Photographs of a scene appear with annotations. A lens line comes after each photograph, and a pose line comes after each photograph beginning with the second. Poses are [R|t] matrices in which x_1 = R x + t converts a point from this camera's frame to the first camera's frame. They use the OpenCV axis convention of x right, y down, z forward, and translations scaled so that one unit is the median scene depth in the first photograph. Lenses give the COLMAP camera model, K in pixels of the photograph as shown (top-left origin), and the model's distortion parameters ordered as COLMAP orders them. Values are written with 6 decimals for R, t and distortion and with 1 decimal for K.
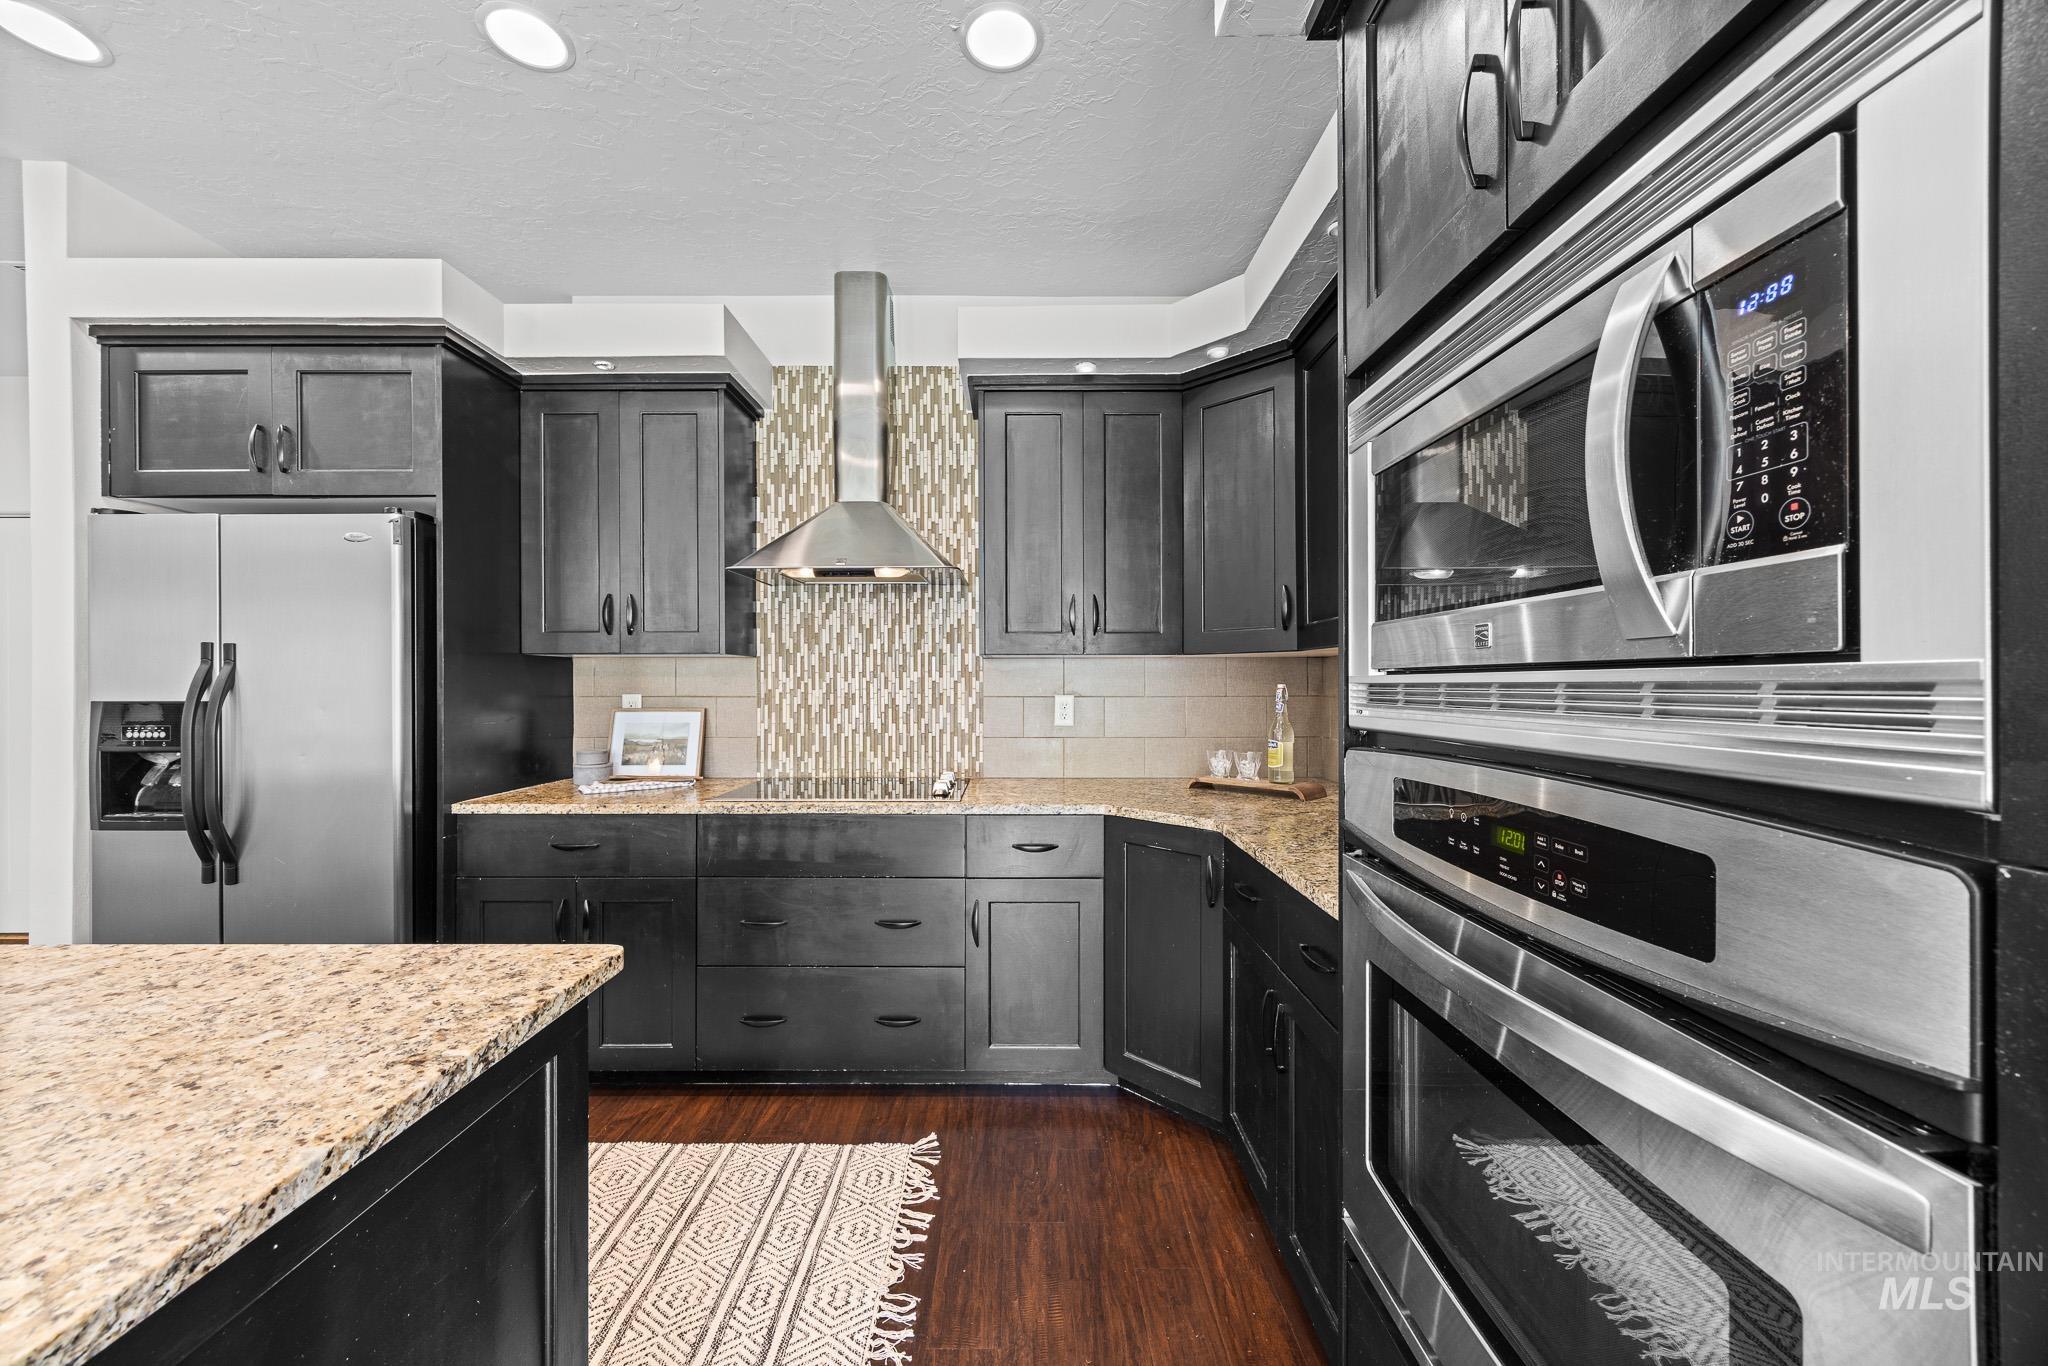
lens RADIAL K [[774.7, 0, 1021.5], [0, 774.7, 684.1], [0, 0, 1]] dist [0.001842, 0.000001]
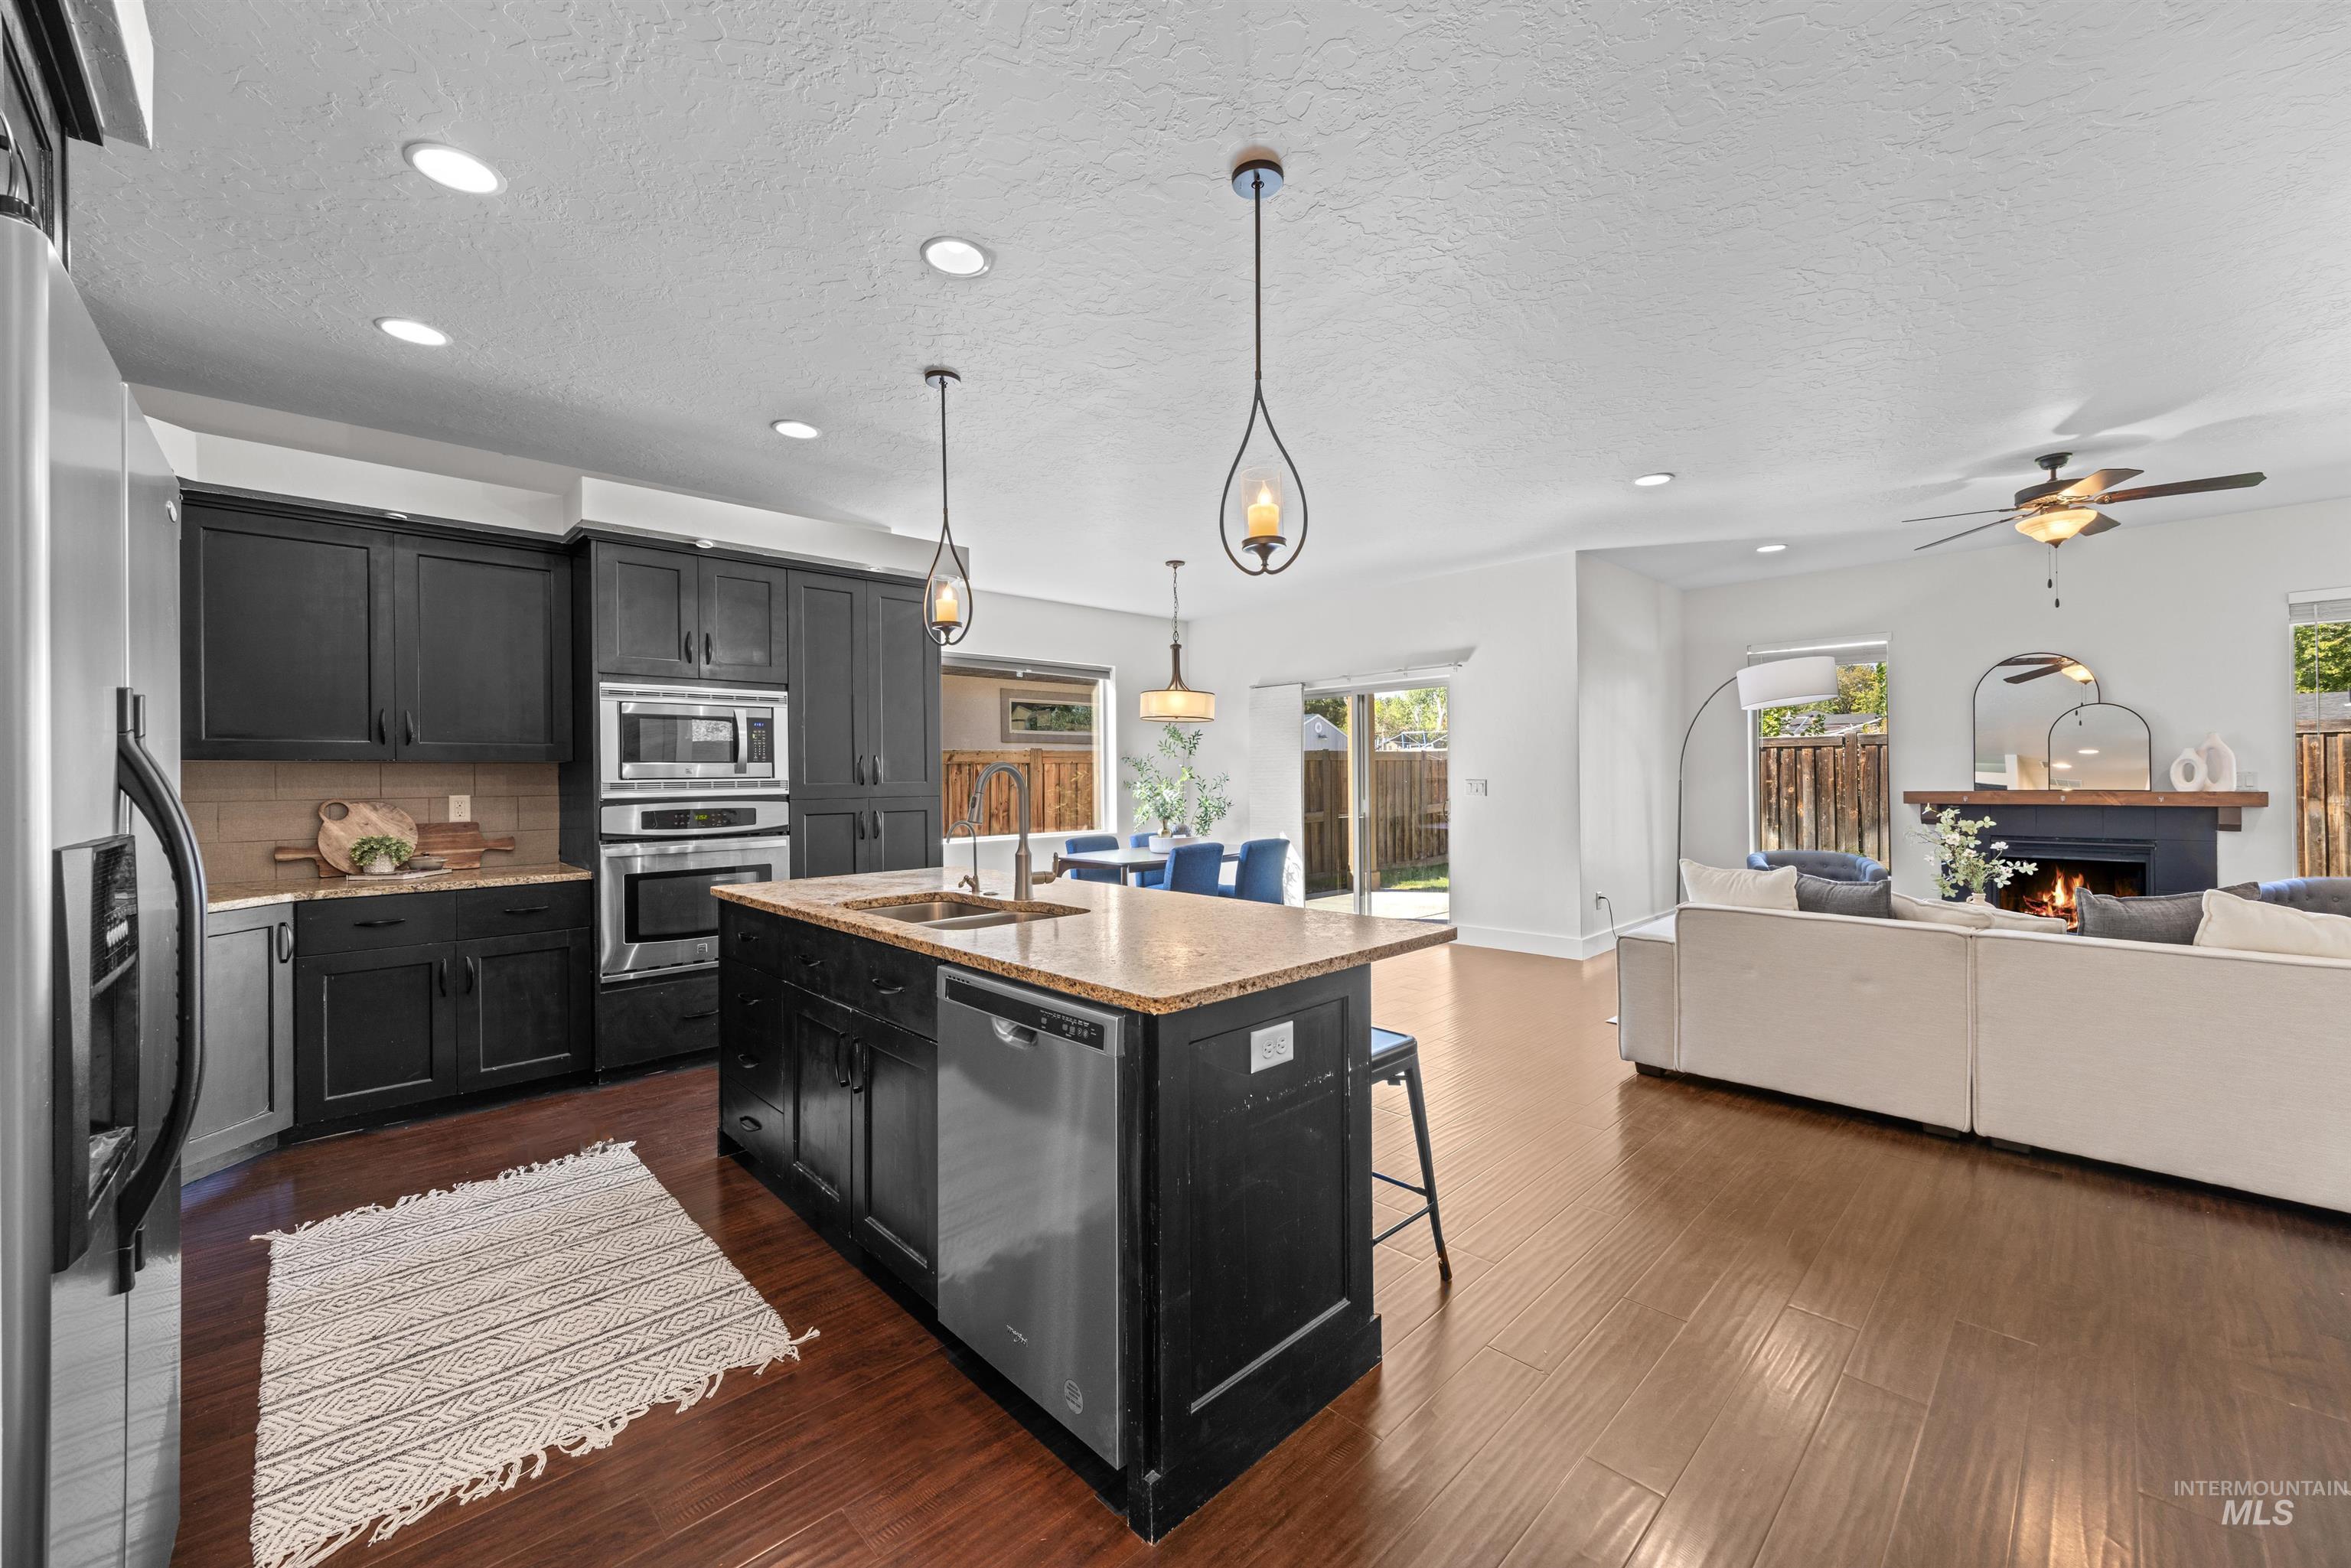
lens RADIAL K [[898.1, 0, 1174.3], [0, 898.1, 779.2], [0, 0, 1]] dist [-0.000618, -0.000125]
pose [[-0.689324, 0.005229, 0.724435, -1.639631], [0.013111, 0.999900, 0.005259, -0.002783], [-0.724335, 0.013123, -0.689323, 0.852908]]
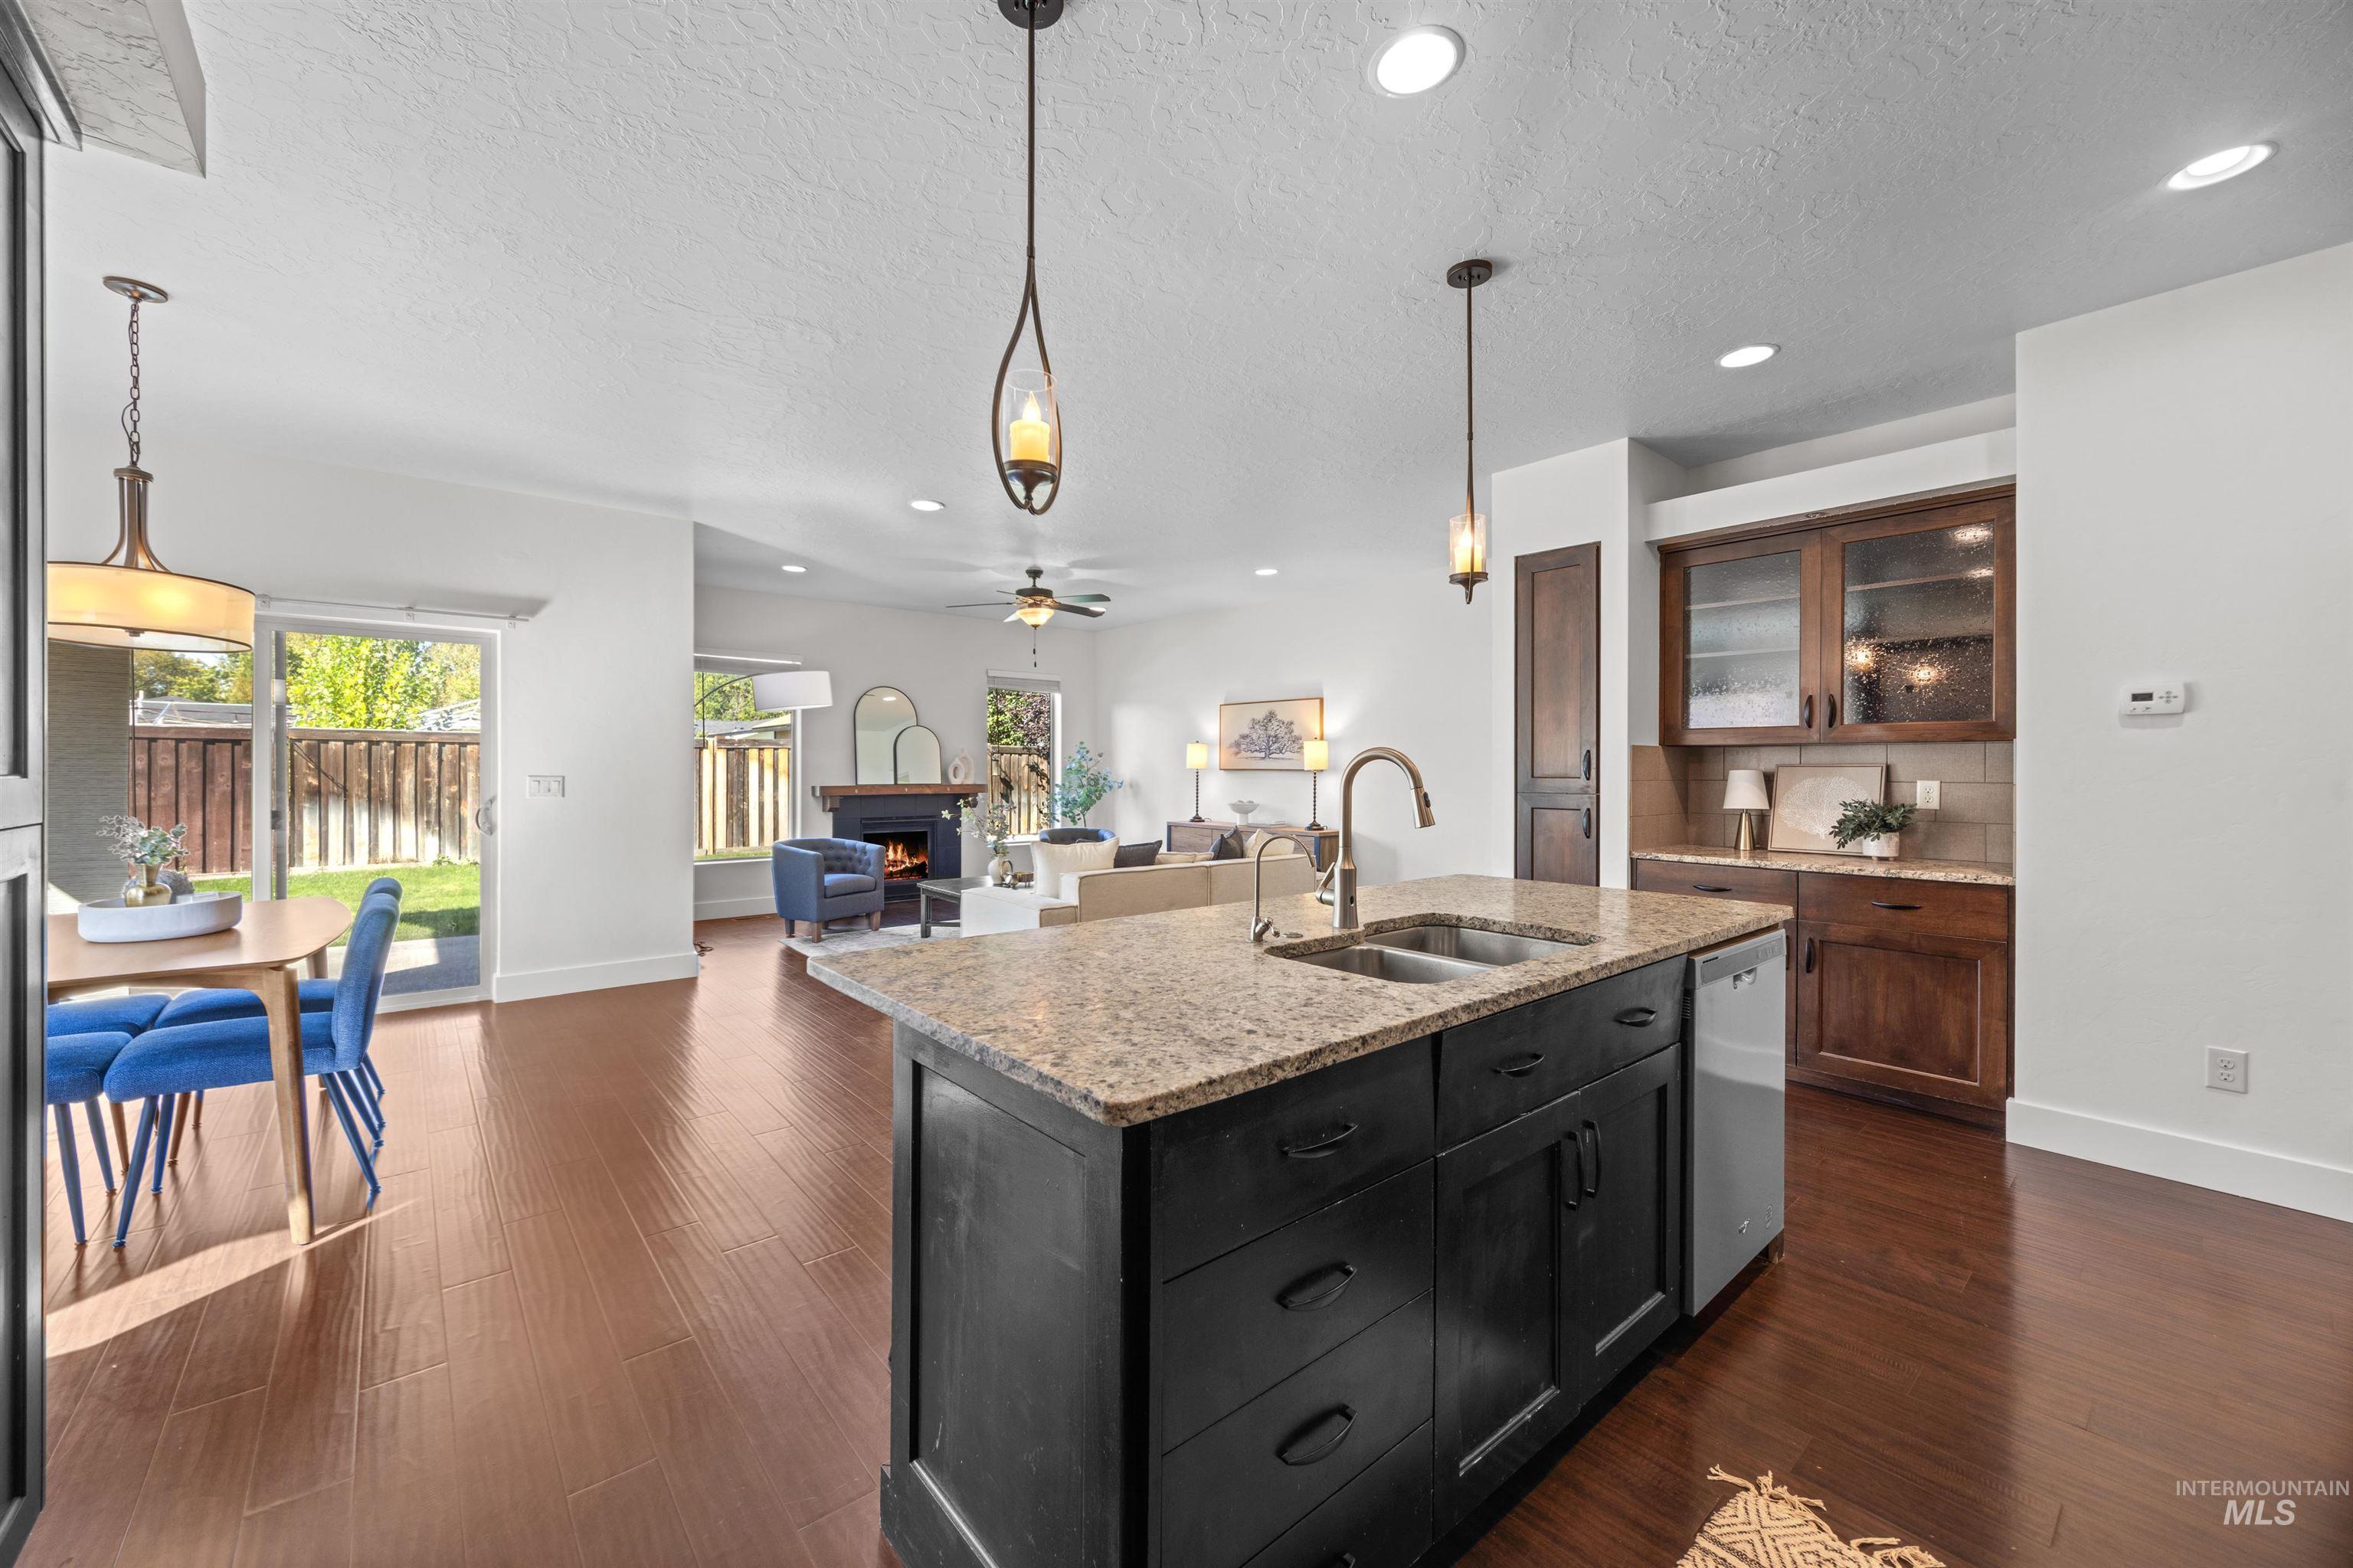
lens RADIAL K [[902.8, 0, 1126.3], [0, 902.8, 771.6], [0, 0, 1]] dist [-0.009006, -0.000101]
pose [[-0.780677, 0.001303, -0.624934, 0.023752], [-0.003413, 0.999974, 0.006349, -0.002360], [0.624926, 0.007089, -0.780652, 0.748524]]
